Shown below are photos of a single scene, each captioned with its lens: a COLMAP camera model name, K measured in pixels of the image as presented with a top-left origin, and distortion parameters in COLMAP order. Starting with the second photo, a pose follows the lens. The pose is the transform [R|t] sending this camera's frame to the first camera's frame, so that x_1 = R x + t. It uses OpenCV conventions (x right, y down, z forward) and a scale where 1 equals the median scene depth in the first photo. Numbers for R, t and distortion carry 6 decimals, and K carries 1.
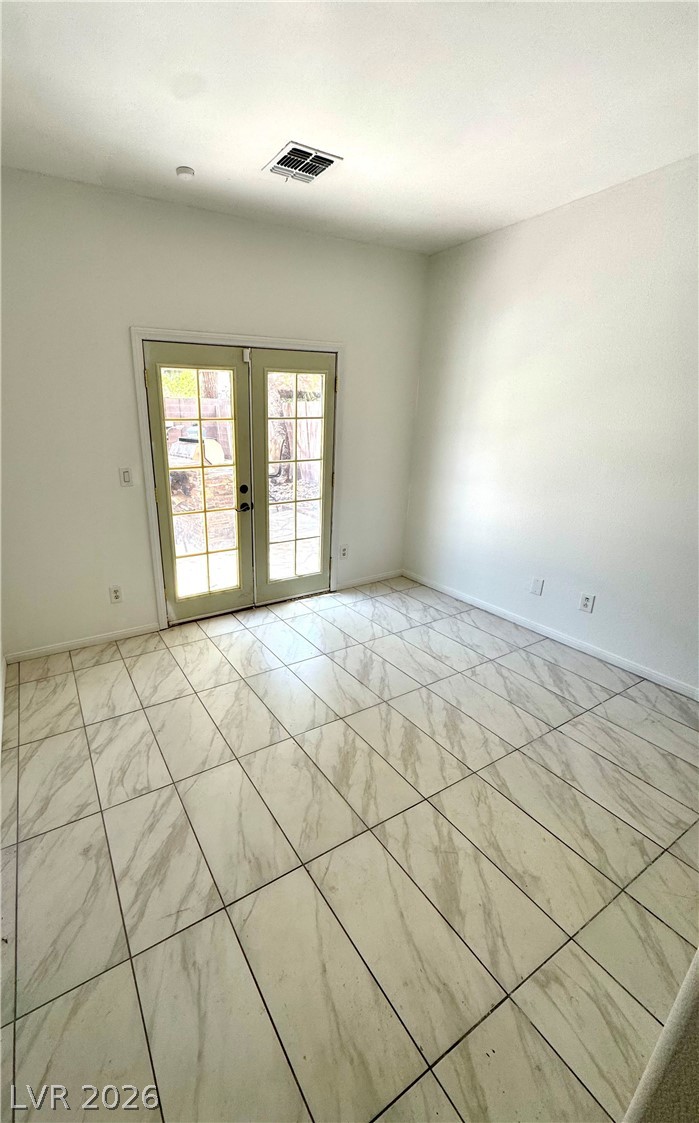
lens RADIAL K [[449.8, 0, 278.3], [0, 449.8, 560.1], [0, 0, 1]] dist [0.000580, 0.000114]
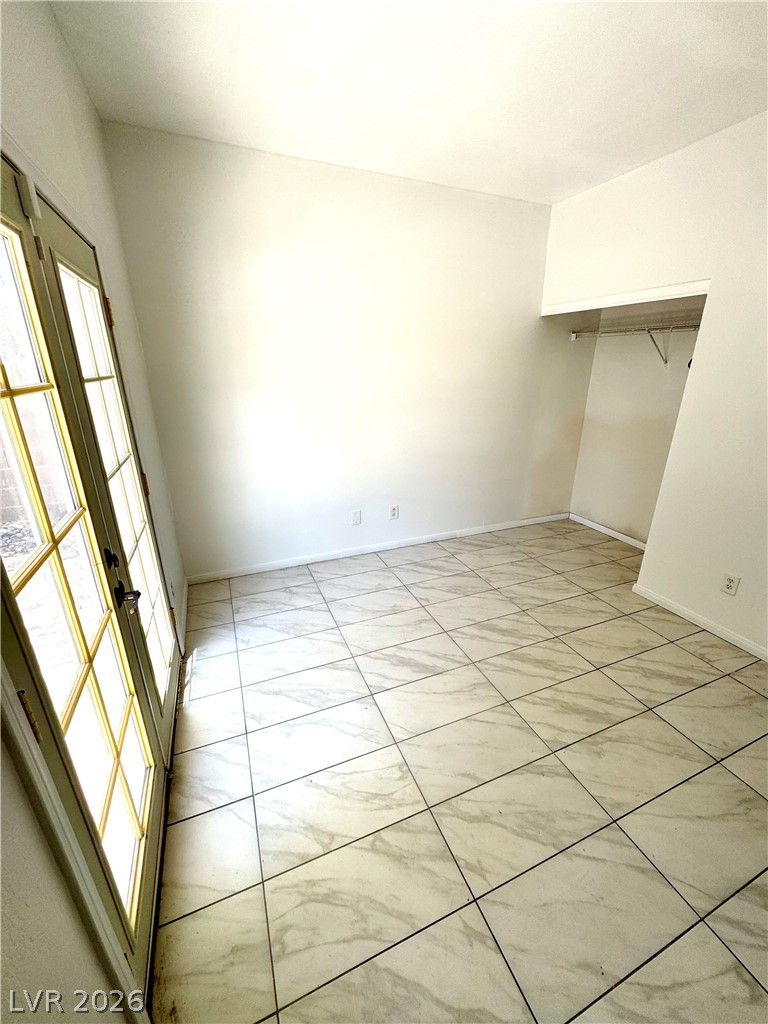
lens RADIAL K [[408.3, 0, 387.9], [0, 408.3, 513.0], [0, 0, 1]] dist [-0.002490, 0.000552]
pose [[0.100583, -0.337171, 0.936055, -0.496416], [0.307660, 0.905255, 0.293017, -0.295525], [-0.946165, 0.258514, 0.194787, 0.894581]]
